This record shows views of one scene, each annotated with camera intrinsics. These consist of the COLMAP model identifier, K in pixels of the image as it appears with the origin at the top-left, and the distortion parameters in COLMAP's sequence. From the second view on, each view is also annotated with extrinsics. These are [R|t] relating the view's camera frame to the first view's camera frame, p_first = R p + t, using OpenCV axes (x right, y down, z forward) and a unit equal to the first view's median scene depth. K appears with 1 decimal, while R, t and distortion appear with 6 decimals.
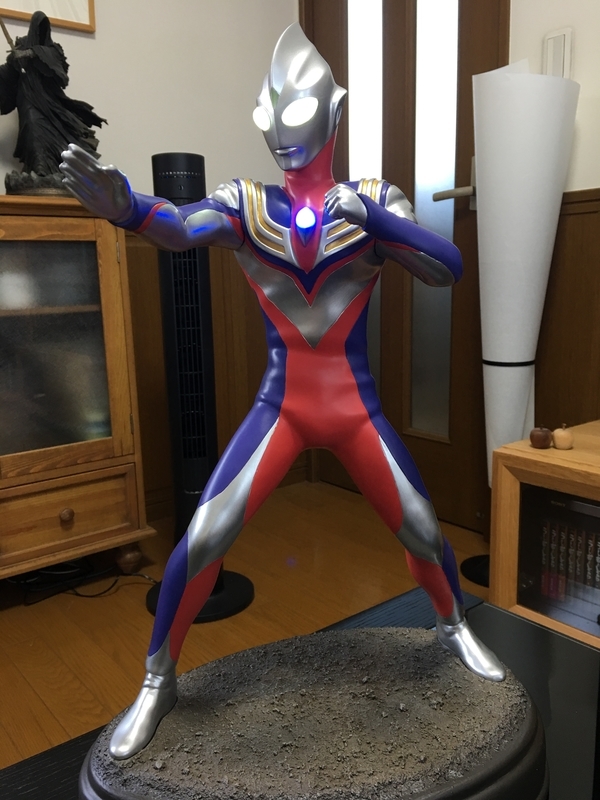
lens RADIAL K [[672.6, 0, 310.3], [0, 672.6, 400.9], [0, 0, 1]] dist [0.088921, -0.097979]
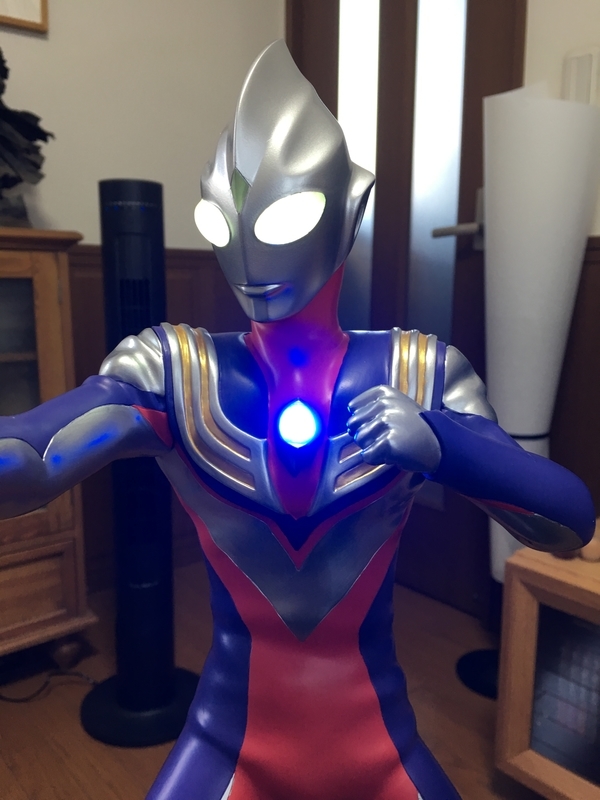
lens RADIAL K [[687.4, 0, 300.0], [0, 687.4, 400.0], [0, 0, 1]] dist [0.009328, -0.001326]
pose [[0.999438, 0.021498, 0.025715, -0.016047], [-0.021228, 0.999717, -0.010729, -0.259153], [-0.025938, 0.010177, 0.999612, 0.458148]]
